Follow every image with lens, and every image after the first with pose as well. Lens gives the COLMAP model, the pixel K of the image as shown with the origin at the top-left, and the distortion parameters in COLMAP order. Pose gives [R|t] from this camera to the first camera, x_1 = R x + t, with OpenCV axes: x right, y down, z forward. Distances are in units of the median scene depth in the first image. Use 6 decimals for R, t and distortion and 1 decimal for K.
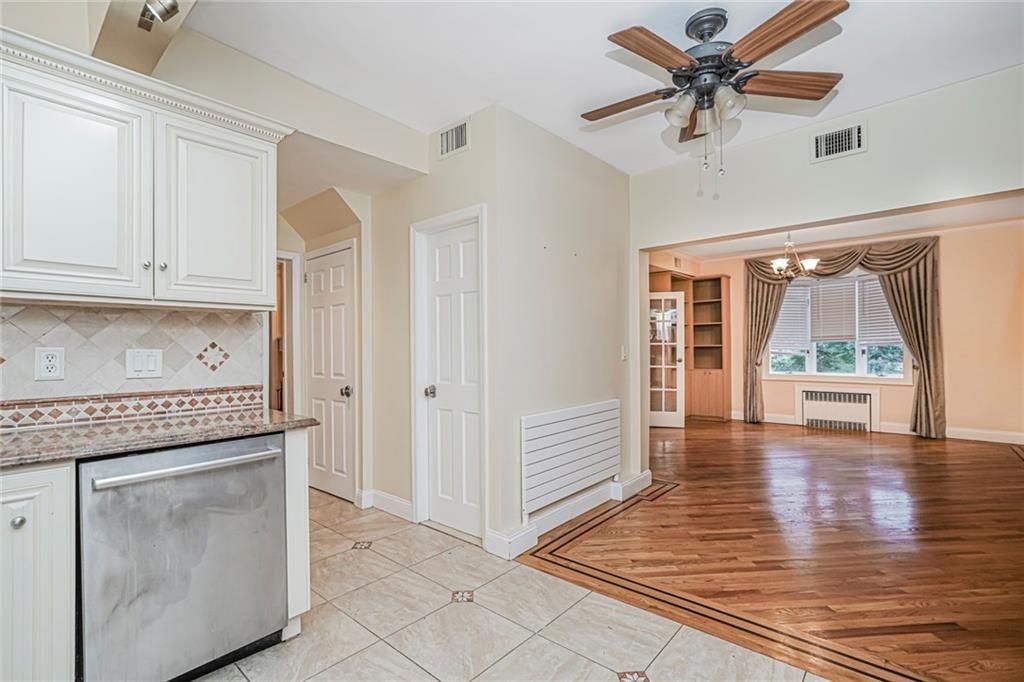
lens RADIAL K [[465.3, 0, 508.5], [0, 465.3, 342.6], [0, 0, 1]] dist [-0.013285, 0.006922]
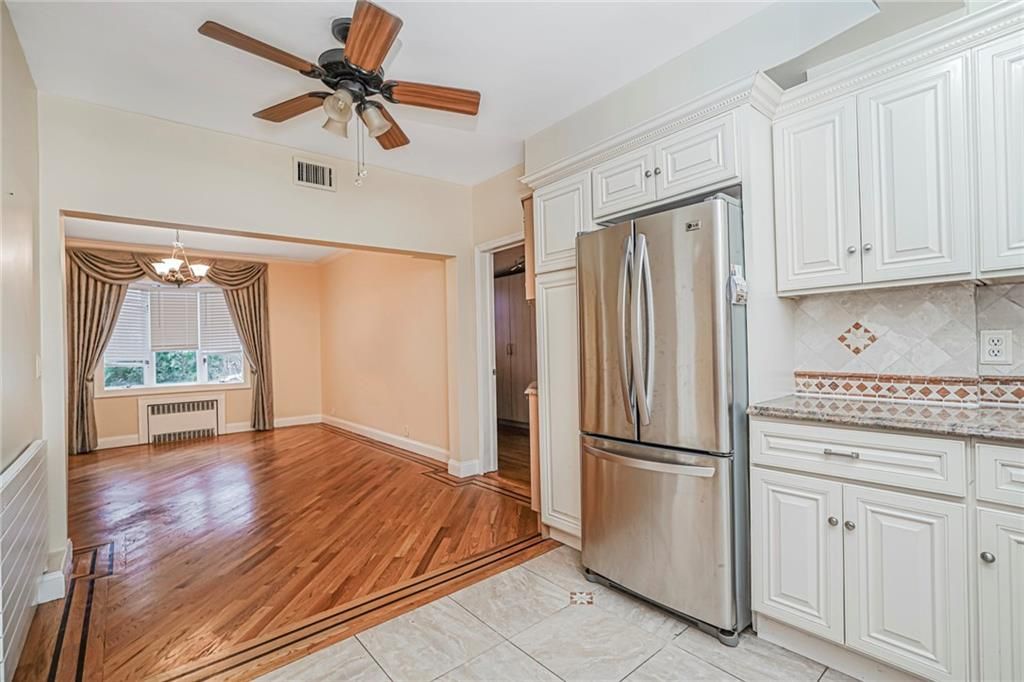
lens RADIAL K [[465.3, 0, 515.3], [0, 465.3, 347.7], [0, 0, 1]] dist [-0.013285, 0.006922]
pose [[0.146650, 0.001840, 0.989187, -0.174138], [0.013482, 0.999902, -0.003859, 0.004512], [-0.989097, 0.013903, 0.146611, 0.167347]]
